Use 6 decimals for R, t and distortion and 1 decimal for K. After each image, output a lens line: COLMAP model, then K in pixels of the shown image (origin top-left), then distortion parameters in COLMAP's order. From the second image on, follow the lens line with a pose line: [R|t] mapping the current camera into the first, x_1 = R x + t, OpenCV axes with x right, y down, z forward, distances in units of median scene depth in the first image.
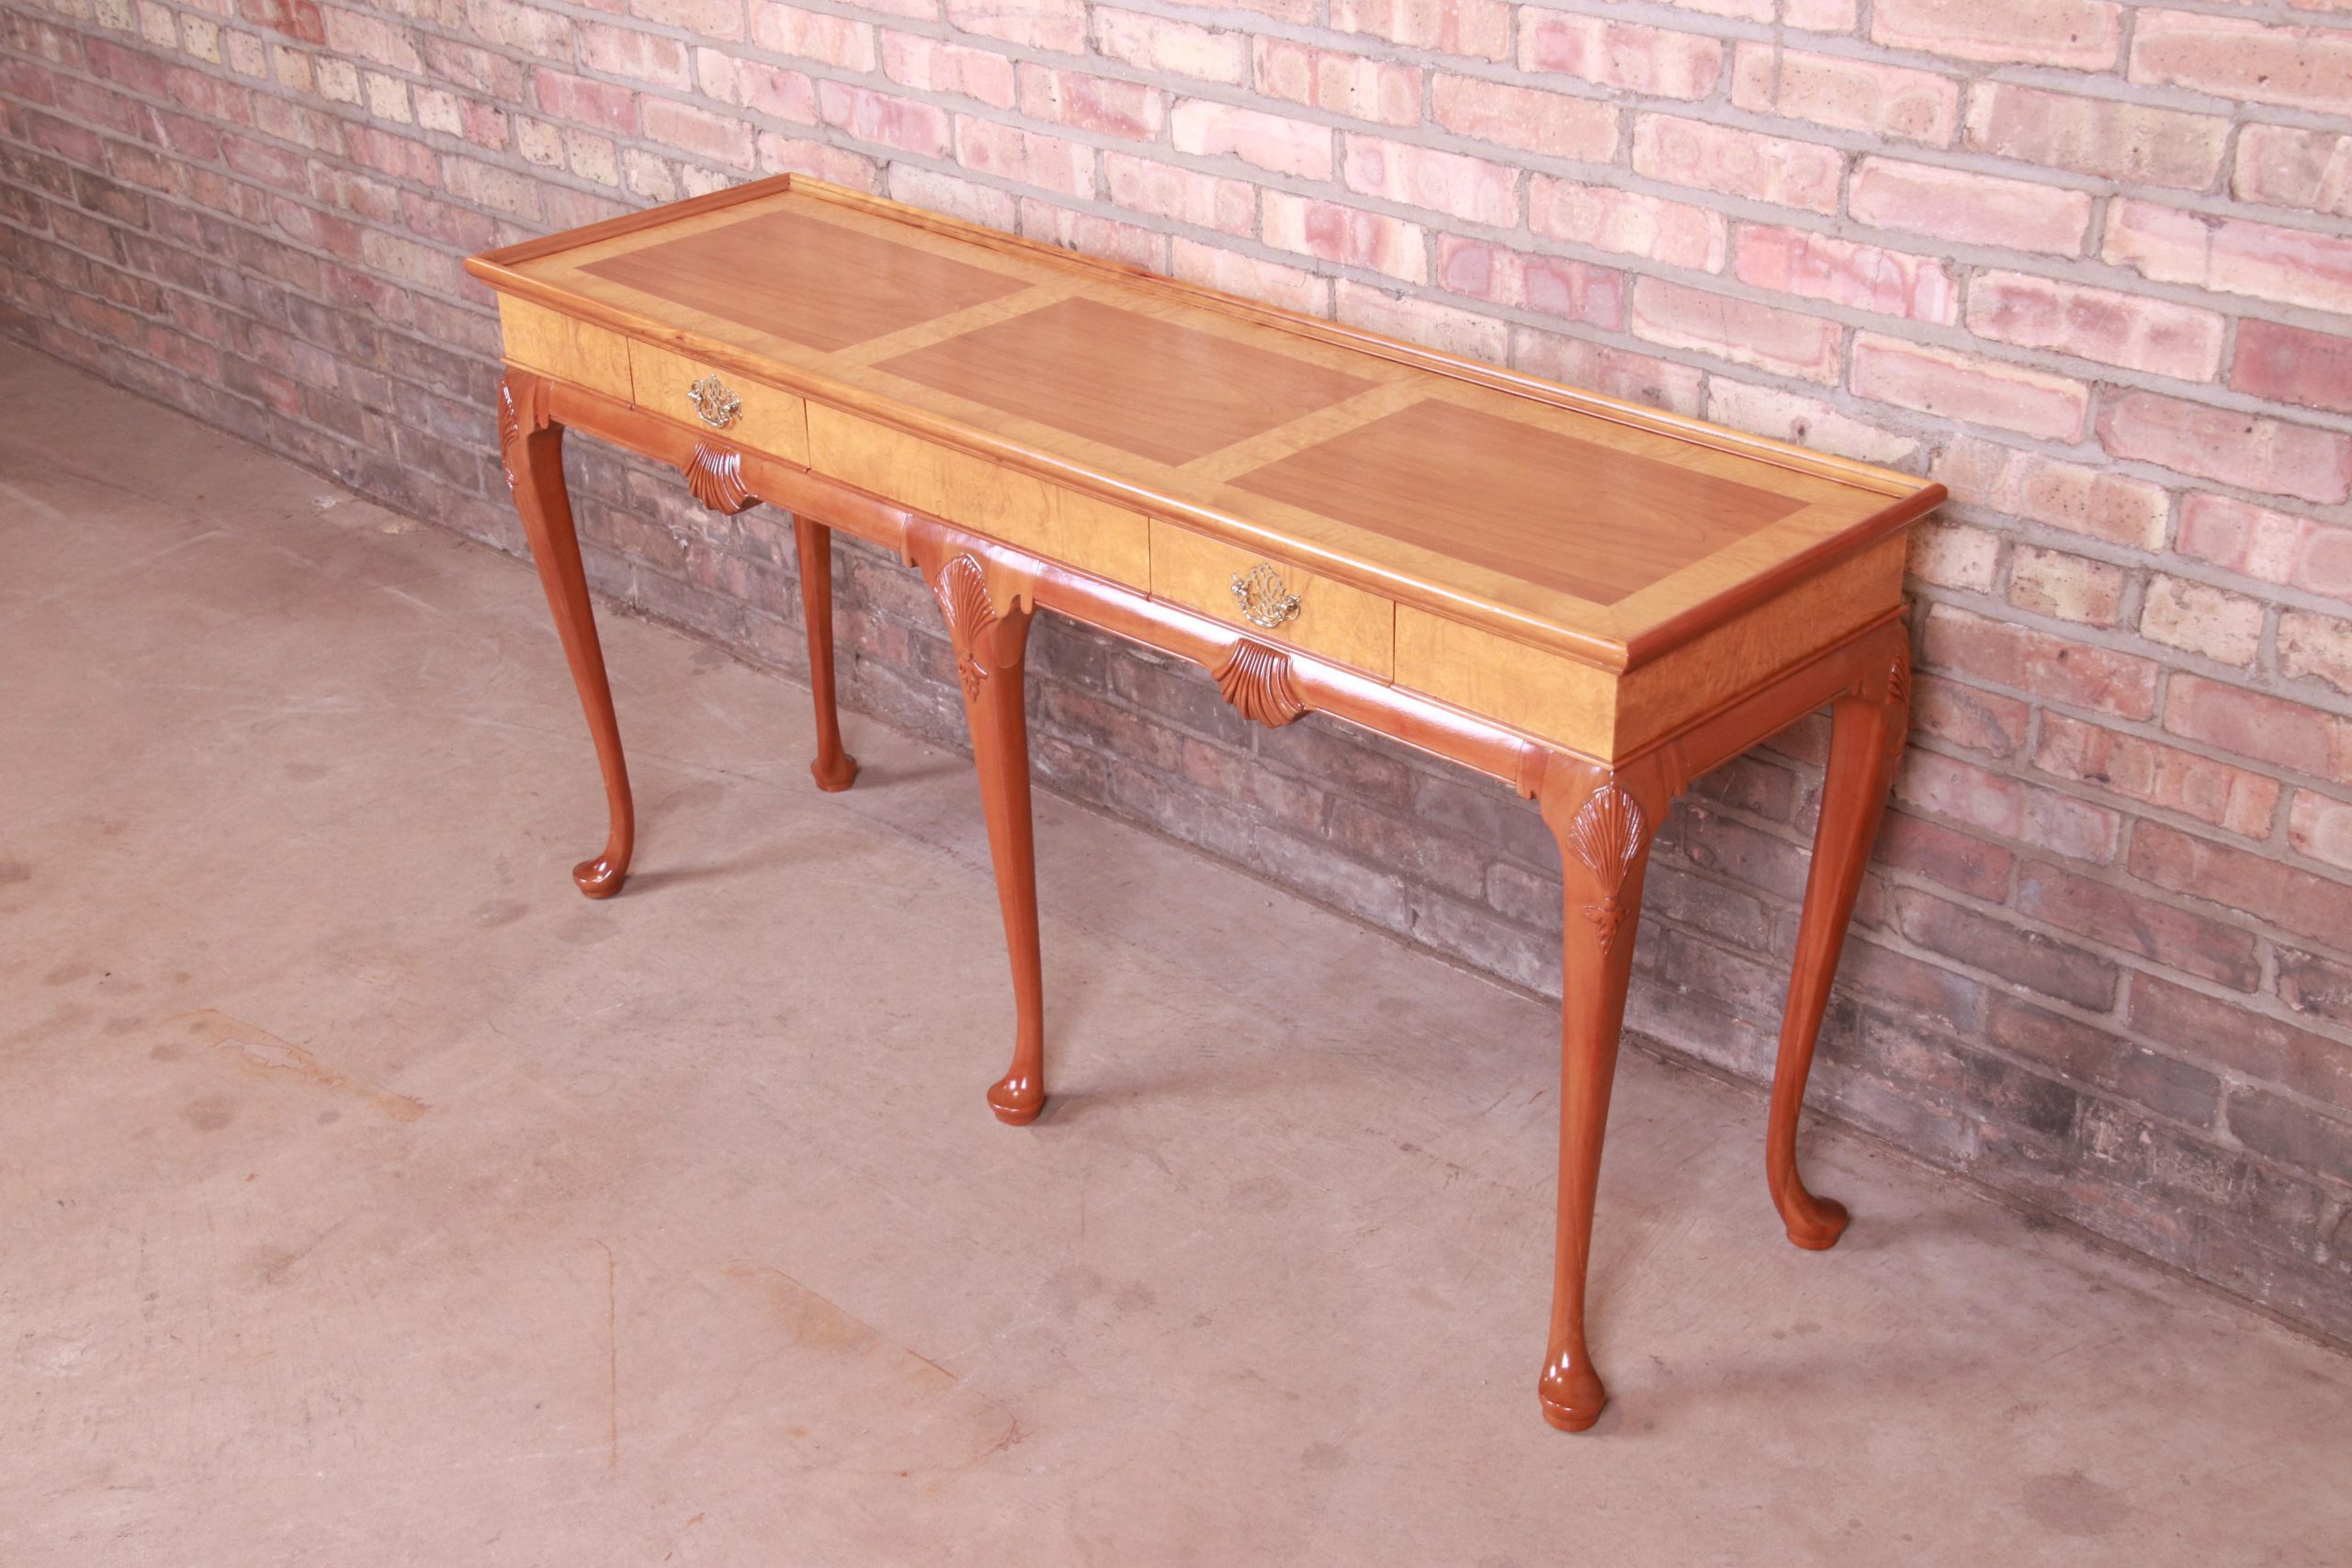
lens RADIAL K [[2998.0, 0, 1176.8], [0, 2998.0, 829.4], [0, 0, 1]] dist [0.071354, 0.343787]
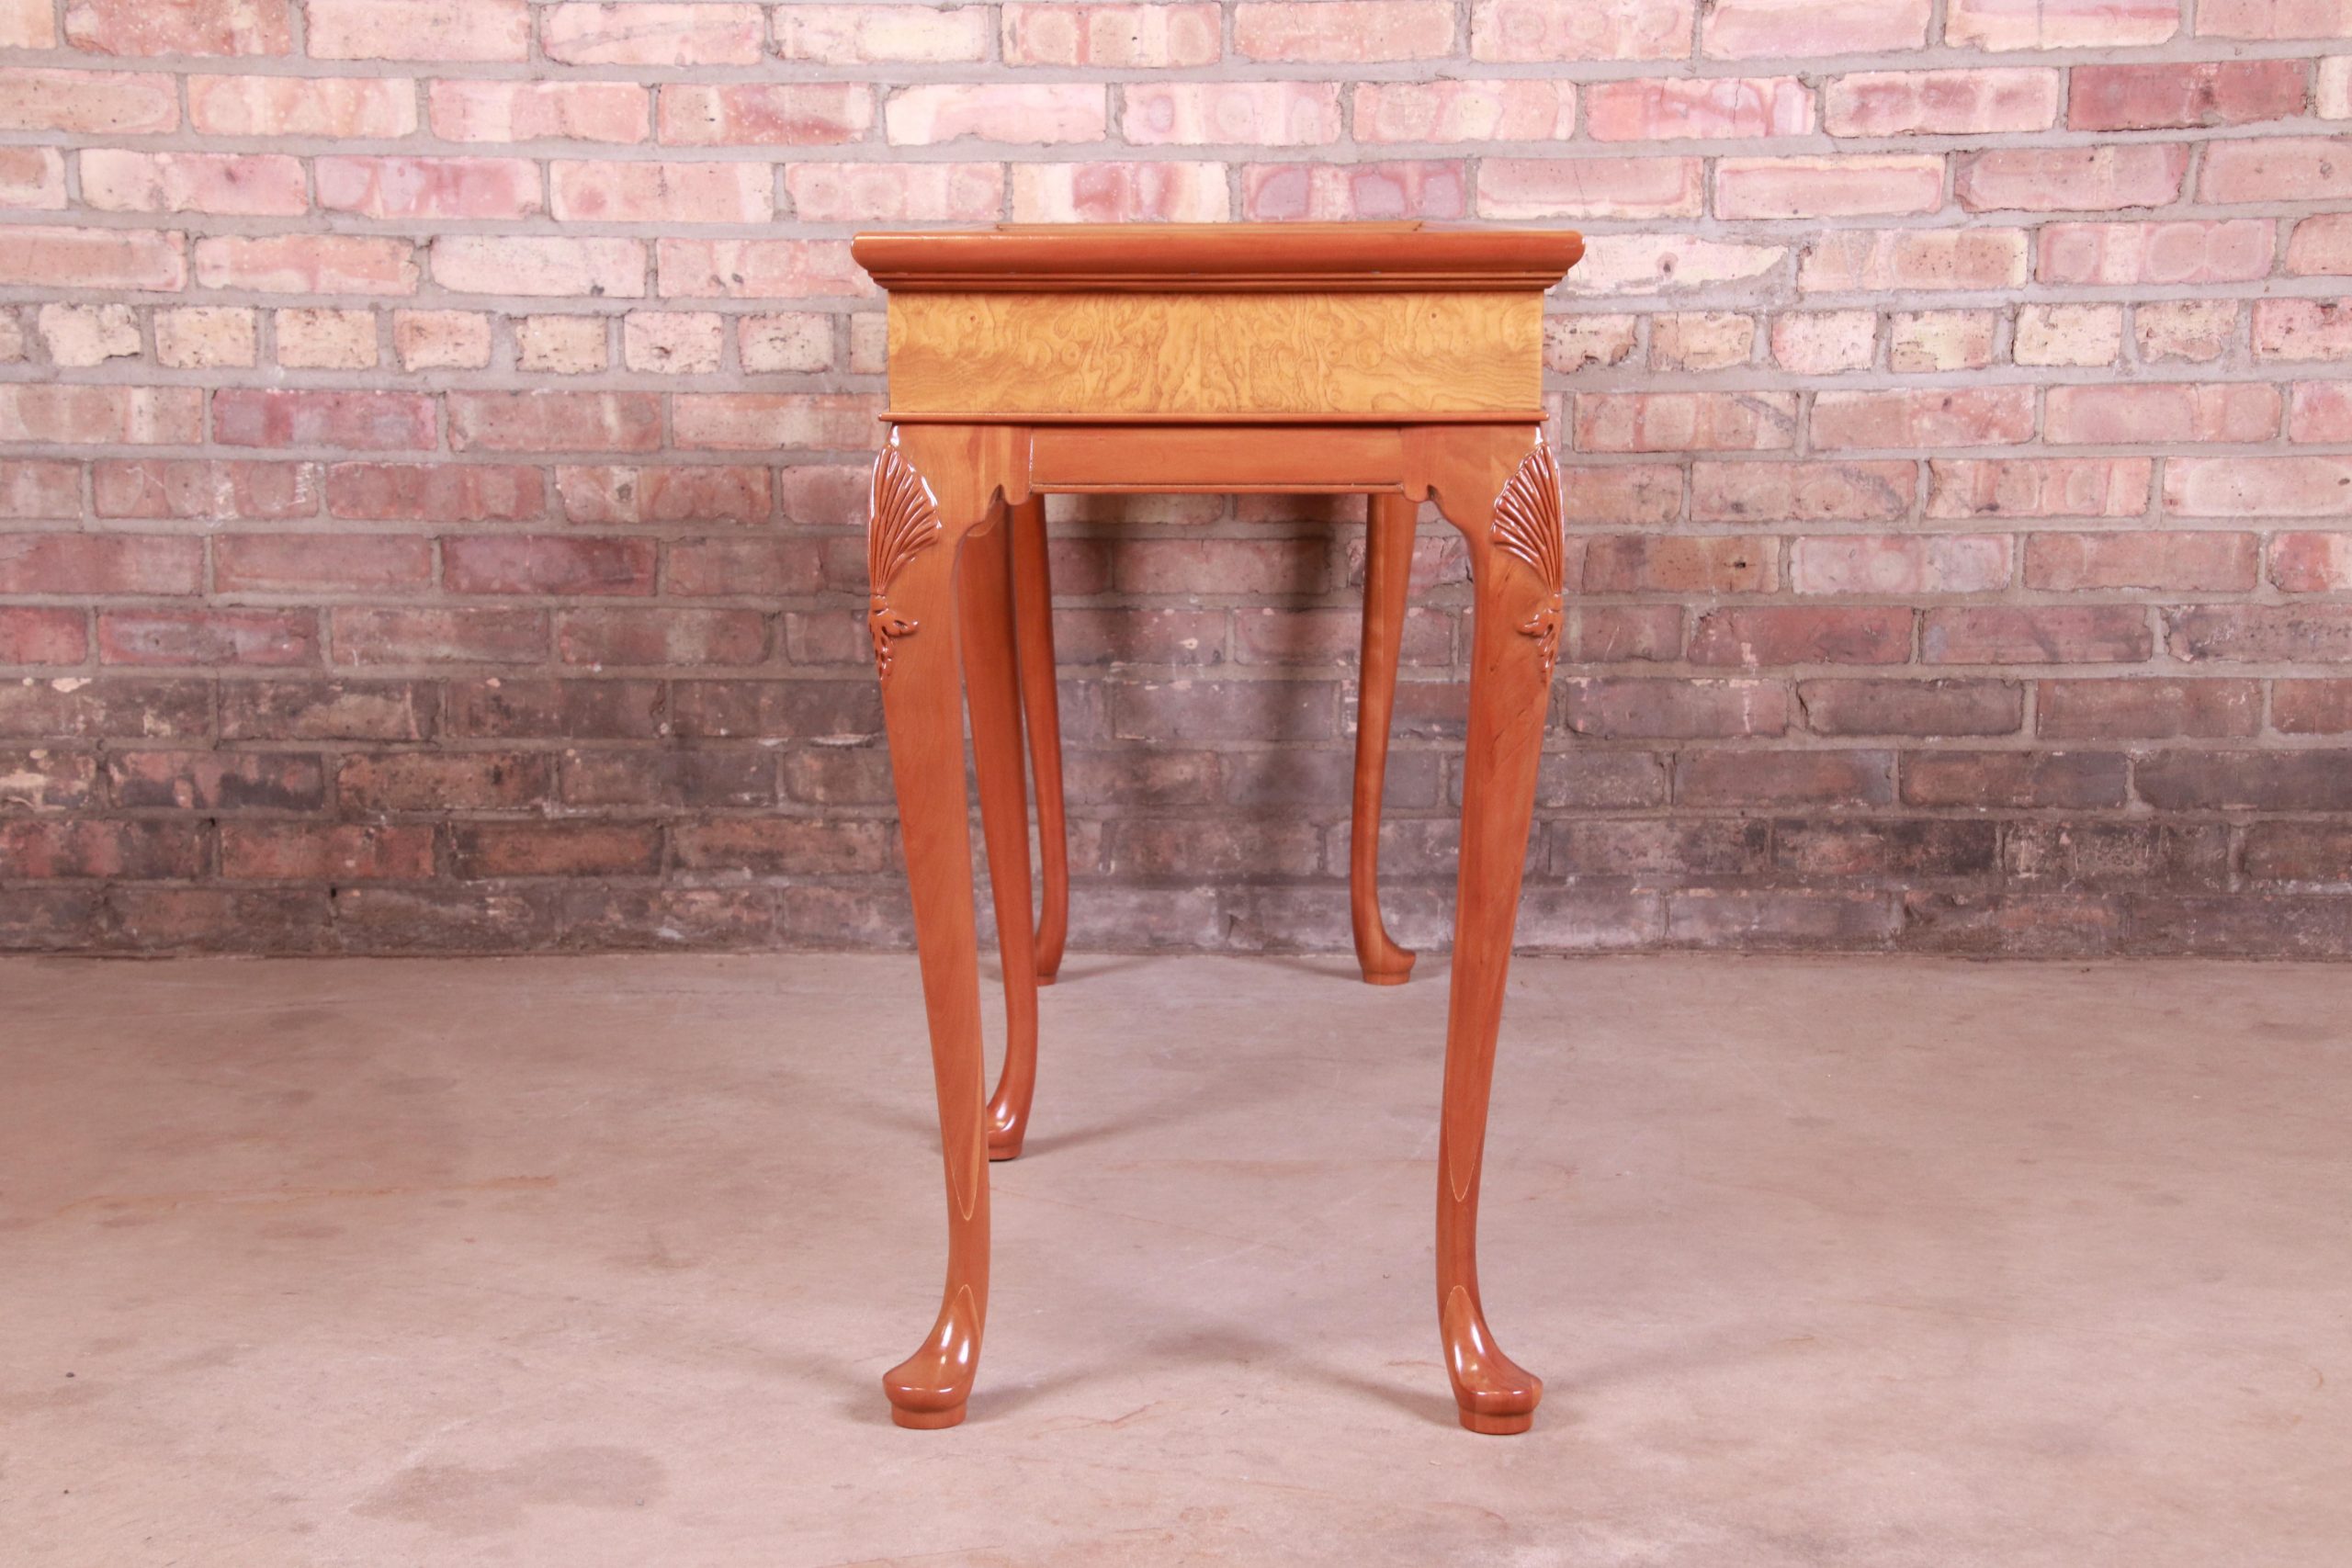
lens RADIAL K [[4039.1, 0, 1155.3], [0, 4039.1, 858.2], [0, 0, 1]] dist [0.241960, 0.761231]
pose [[0.741845, -0.098531, 0.663293, -0.893590], [0.304860, 0.930570, -0.202730, 0.298207], [-0.597265, 0.352606, 0.720377, 0.105585]]
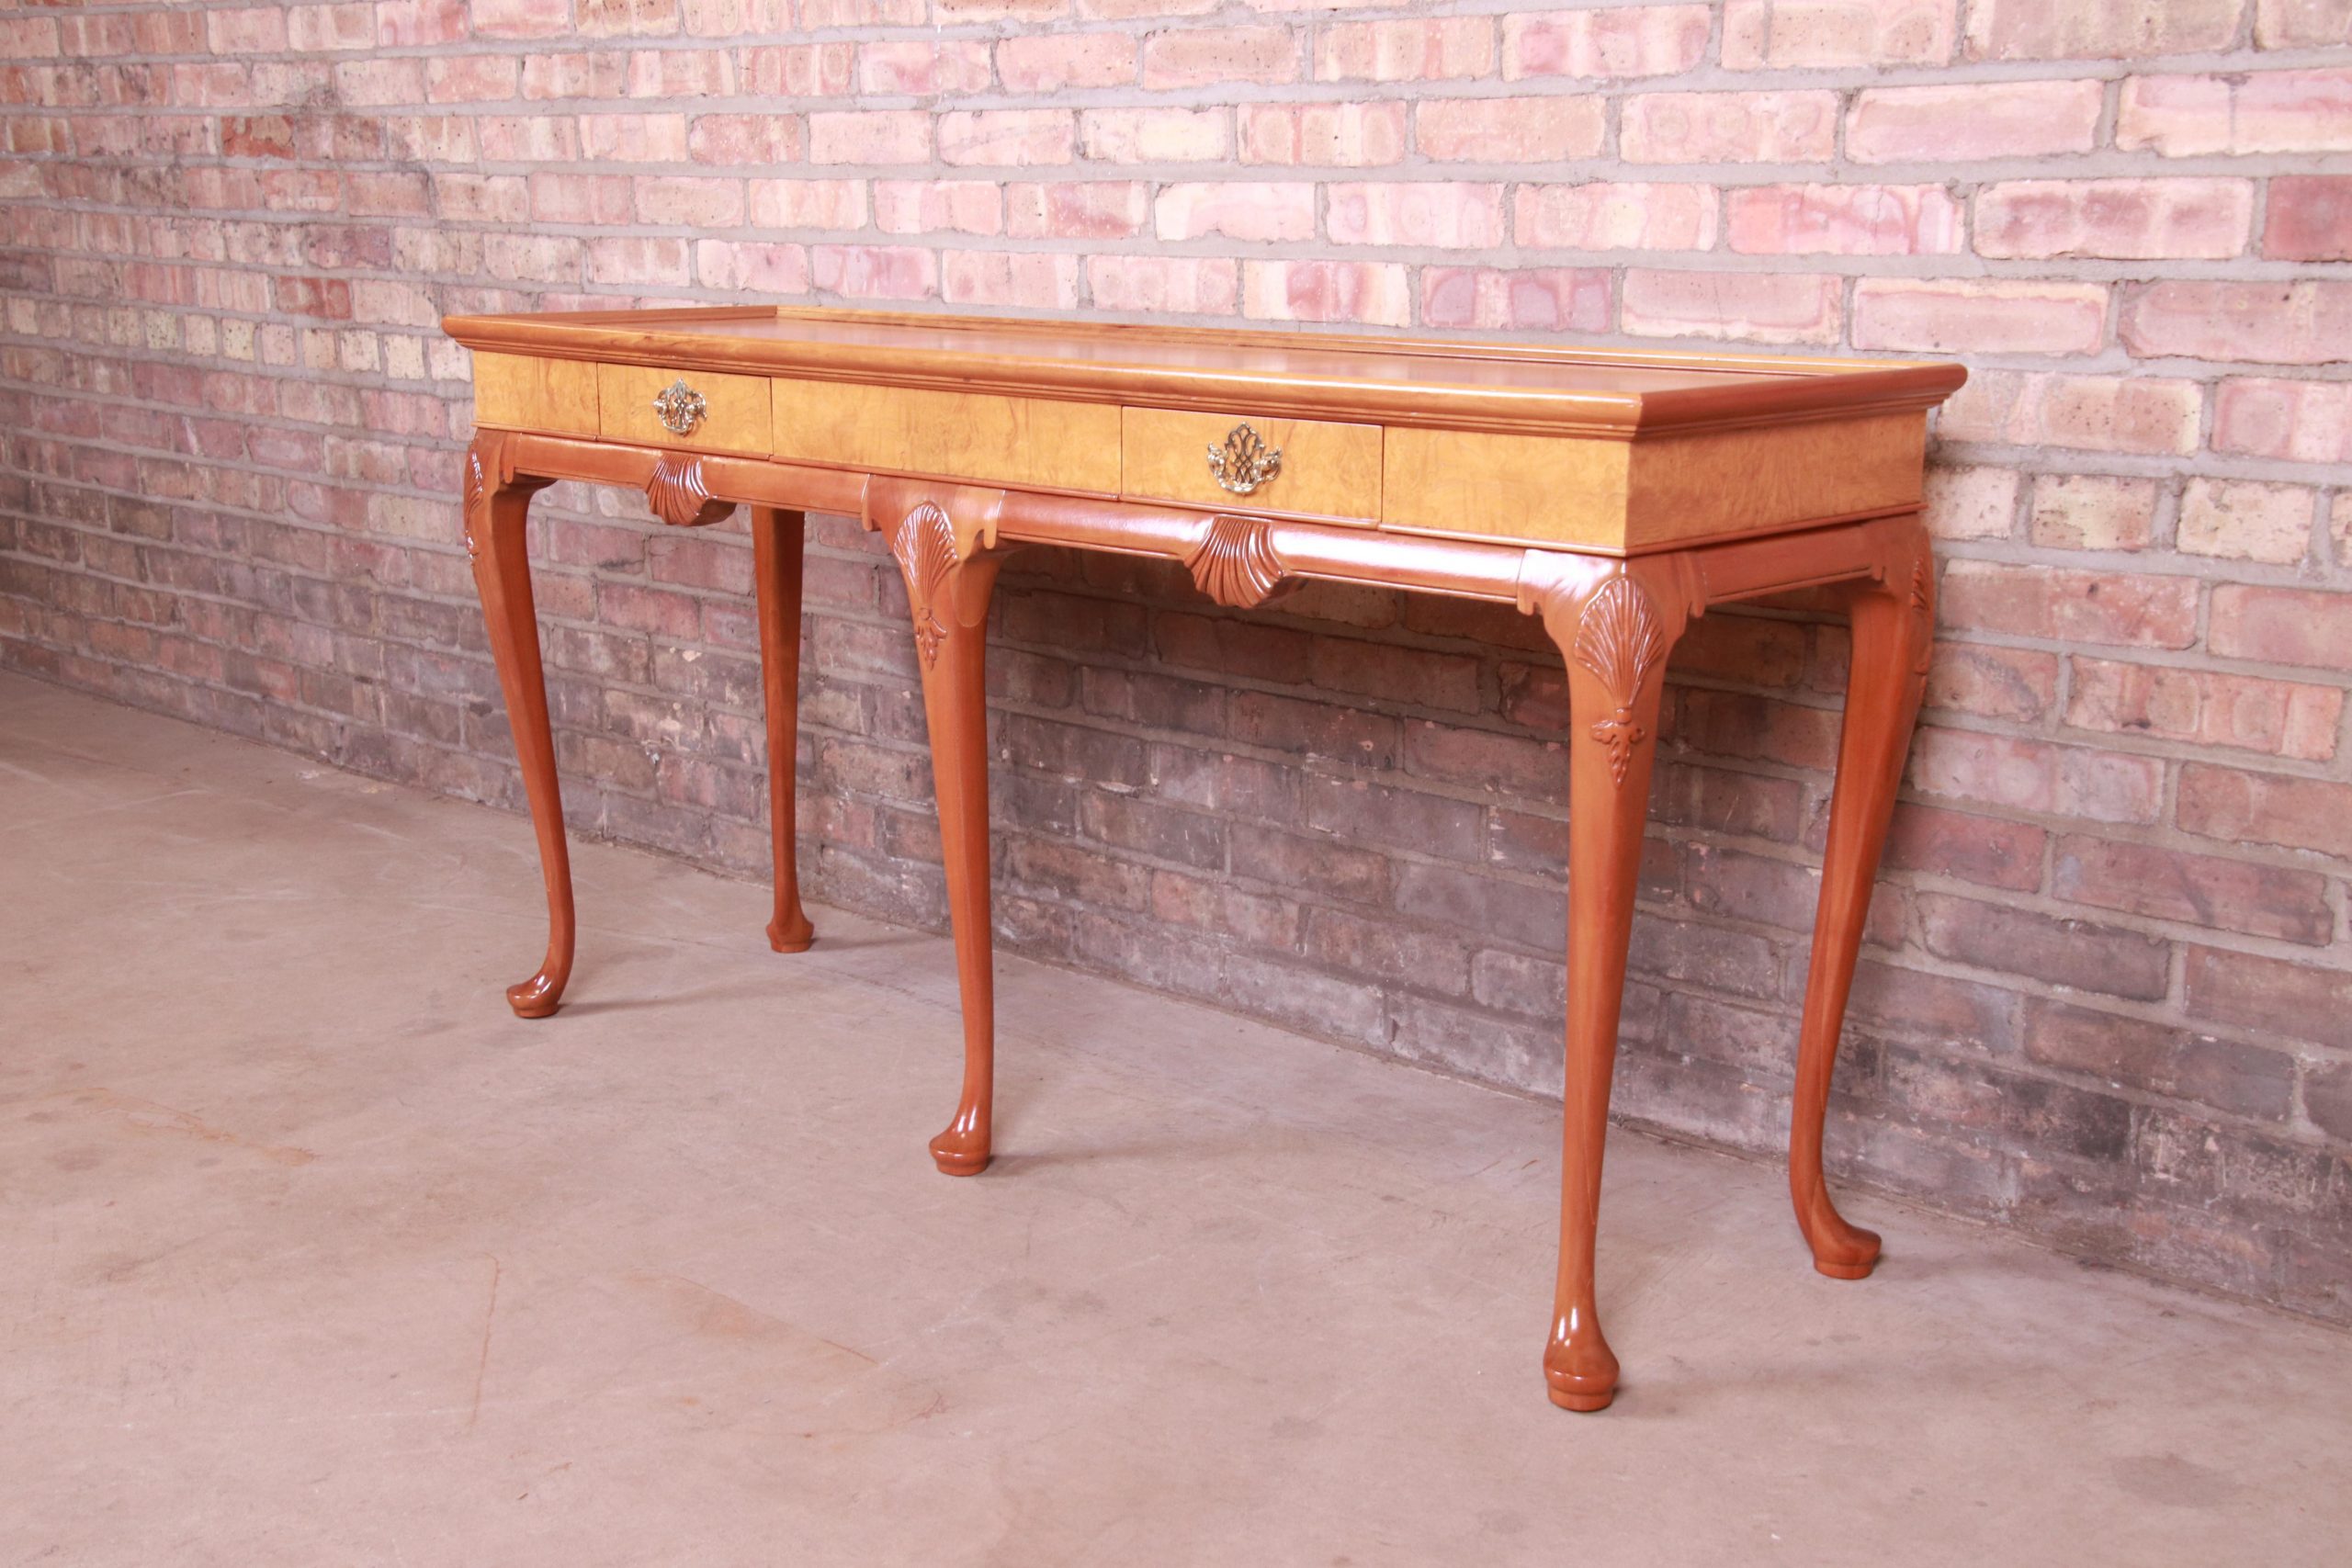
lens RADIAL K [[2736.5, 0, 1177.5], [0, 2736.5, 827.8], [0, 0, 1]] dist [0.032779, 0.290378]
pose [[0.999721, 0.022880, 0.005909, 0.005464], [-0.020650, 0.967437, -0.252269, 0.213512], [-0.011488, 0.252076, 0.967639, 0.177014]]
